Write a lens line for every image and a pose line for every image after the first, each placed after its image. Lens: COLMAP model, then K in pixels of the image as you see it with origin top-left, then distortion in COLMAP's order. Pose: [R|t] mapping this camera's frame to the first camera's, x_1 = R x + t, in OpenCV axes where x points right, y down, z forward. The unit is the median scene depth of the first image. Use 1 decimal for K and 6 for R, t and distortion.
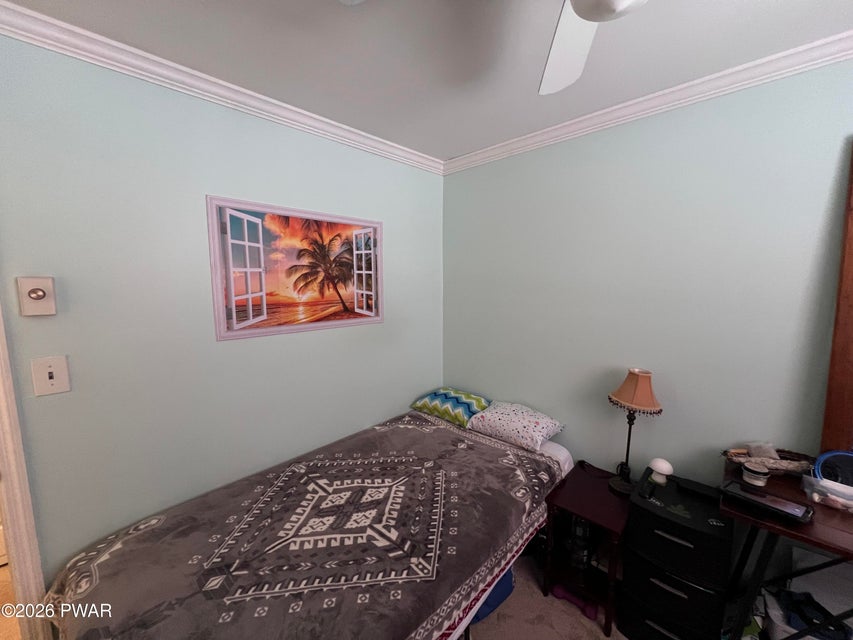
lens RADIAL K [[340.8, 0, 427.2], [0, 340.8, 318.9], [0, 0, 1]] dist [0.001277, 0.000518]
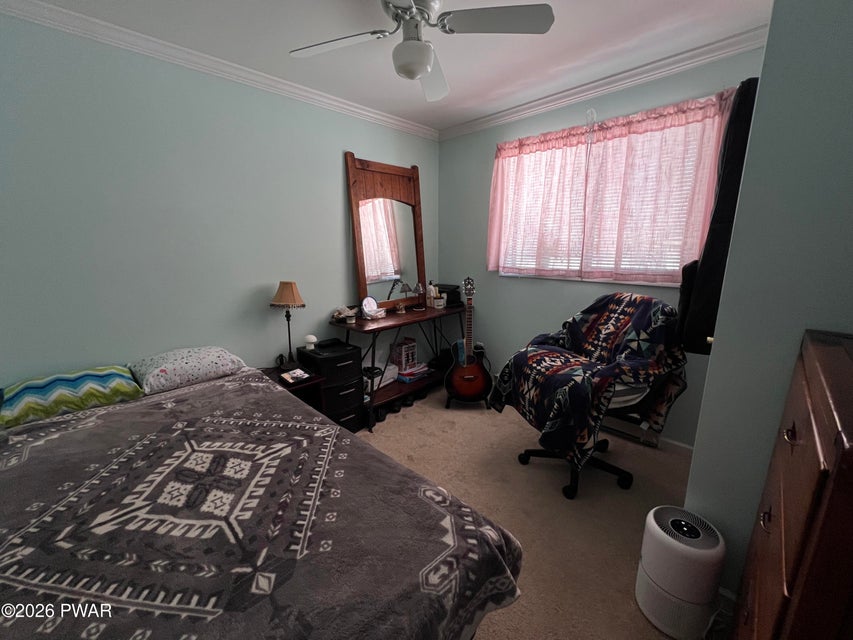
lens RADIAL K [[340.8, 0, 427.2], [0, 340.8, 318.9], [0, 0, 1]] dist [0.001277, 0.000518]
pose [[0.023813, -0.202776, 0.978936, -0.810072], [0.123347, 0.972327, 0.198407, 0.099209], [-0.992078, 0.116024, 0.048166, 0.385880]]
